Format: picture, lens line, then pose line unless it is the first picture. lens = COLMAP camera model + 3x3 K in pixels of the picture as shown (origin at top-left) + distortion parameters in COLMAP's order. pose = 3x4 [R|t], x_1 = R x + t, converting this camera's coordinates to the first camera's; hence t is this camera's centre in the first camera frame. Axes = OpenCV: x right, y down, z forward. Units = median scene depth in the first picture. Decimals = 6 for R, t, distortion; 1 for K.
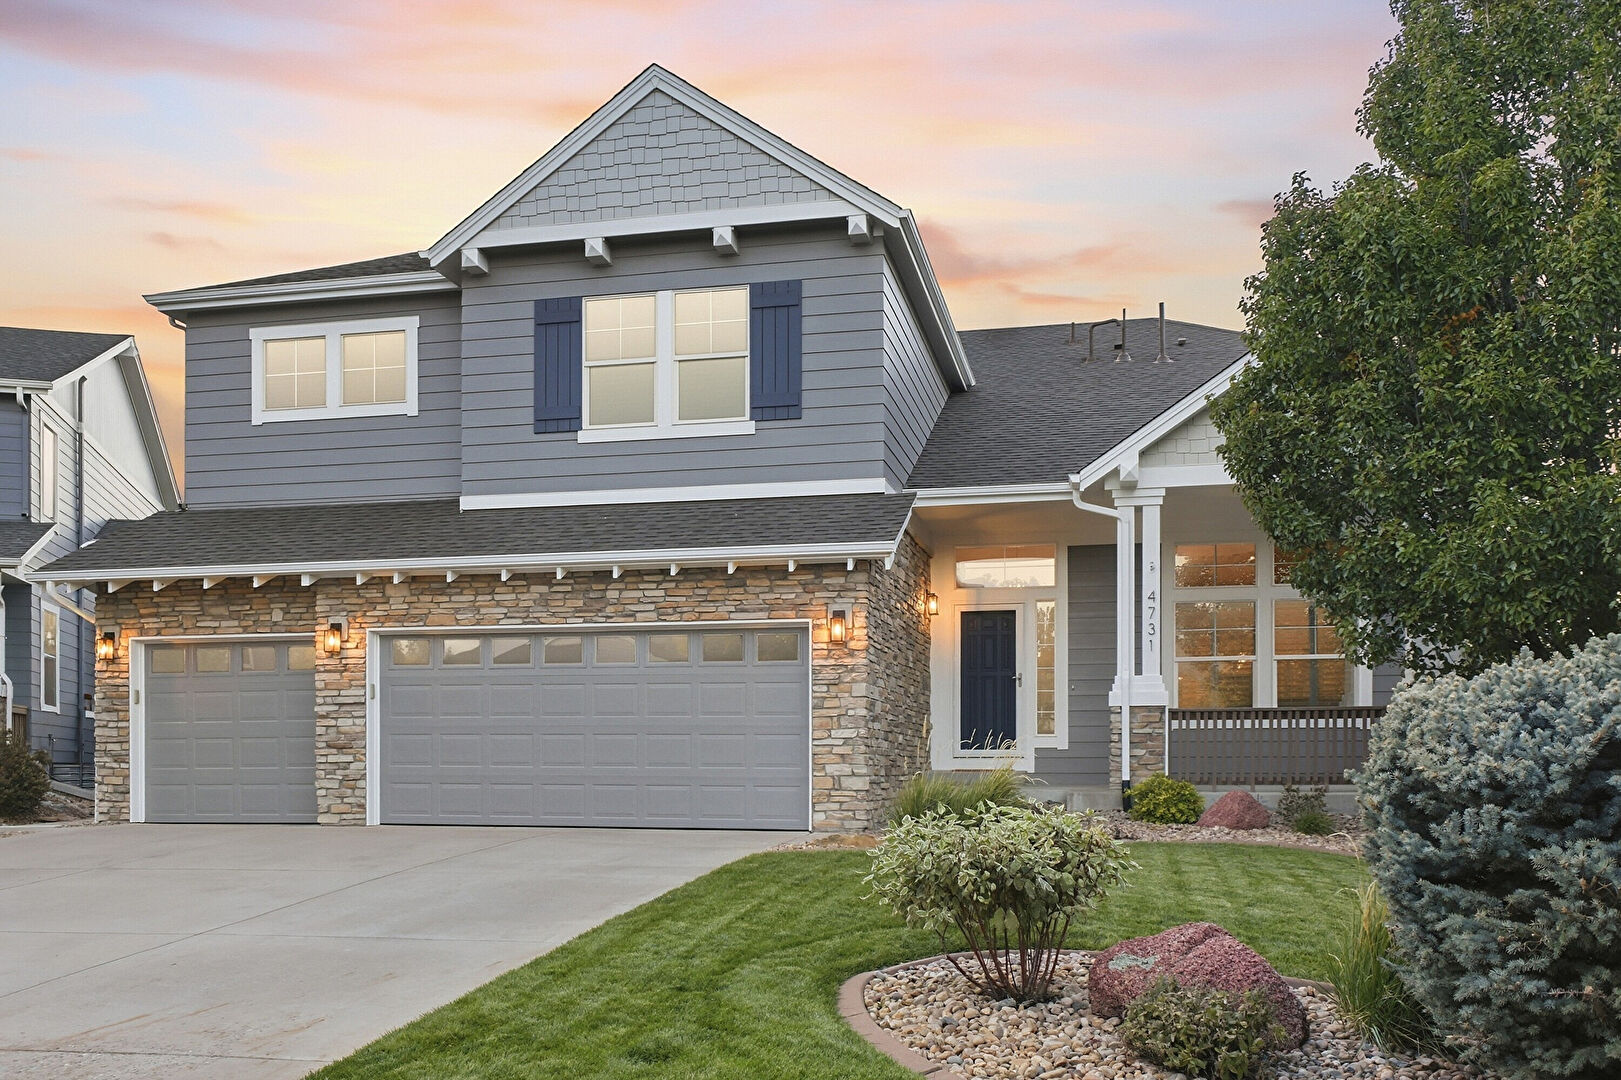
lens RADIAL K [[1415.9, 0, 803.9], [0, 1415.9, 750.6], [0, 0, 1]] dist [0.006411, 0.005400]
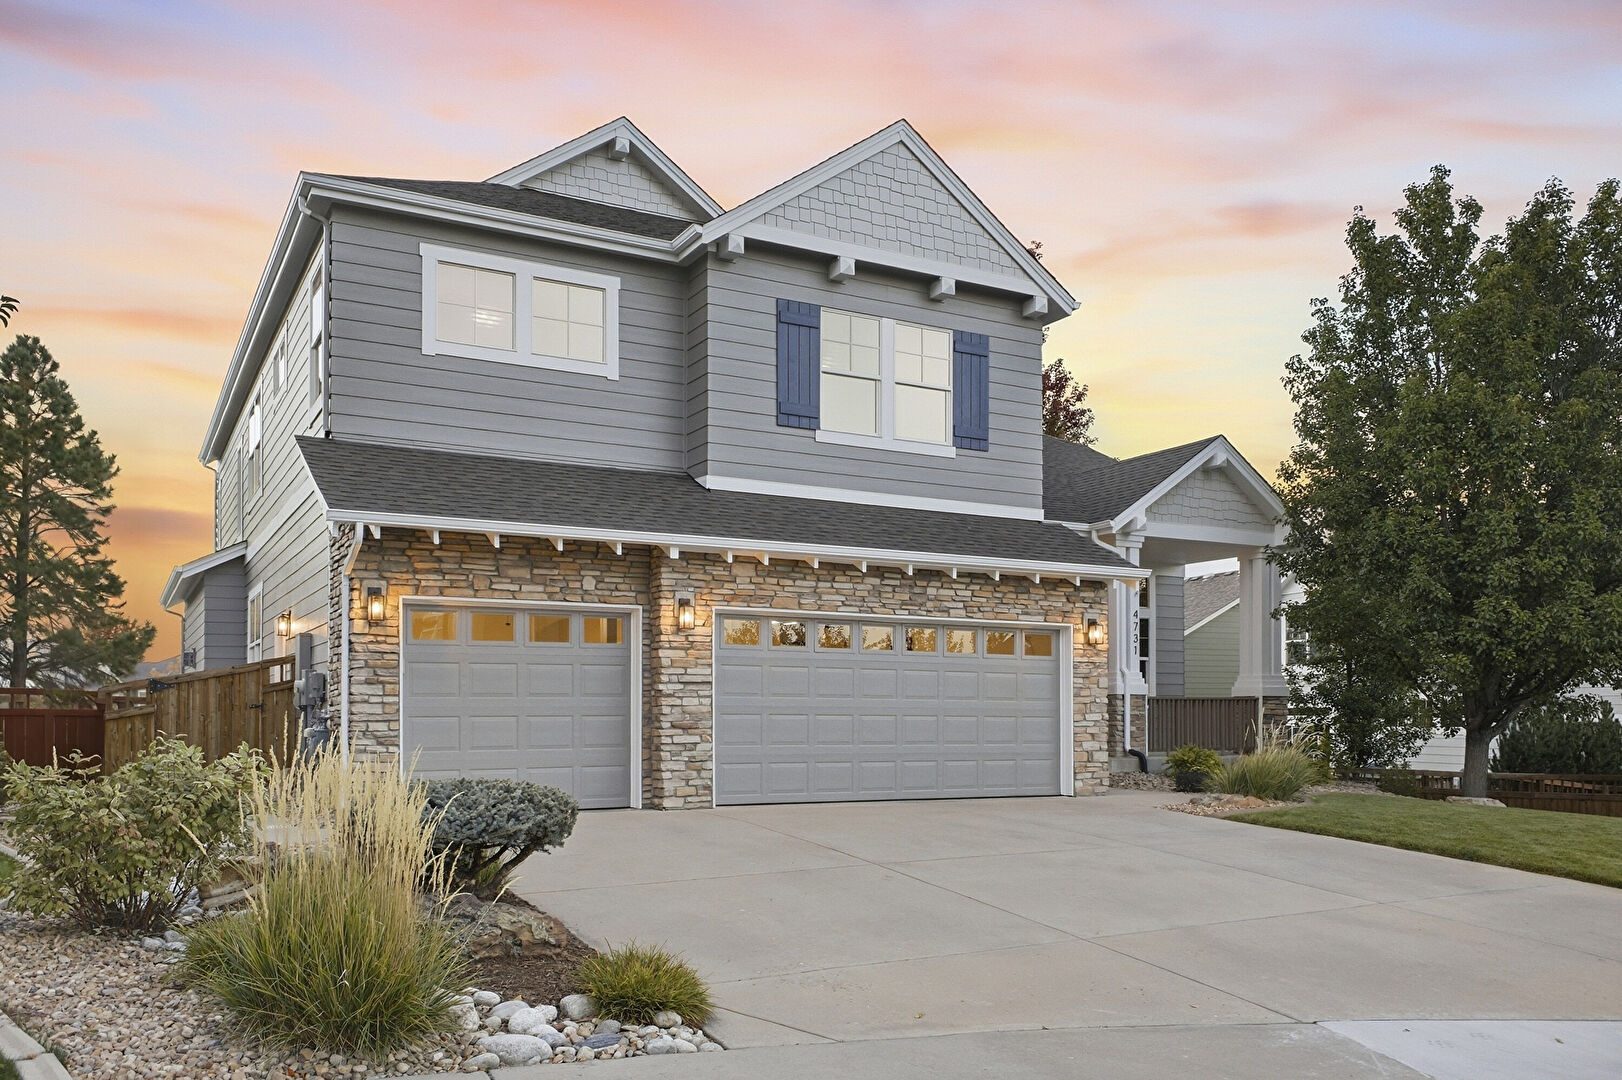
lens RADIAL K [[1301.2, 0, 823.3], [0, 1301.2, 698.3], [0, 0, 1]] dist [-0.004859, 0.000927]
pose [[0.742258, 0.011673, 0.670013, -0.836313], [-0.007735, 0.999931, -0.008852, -0.014937], [-0.670070, 0.001388, 0.742297, 0.276357]]
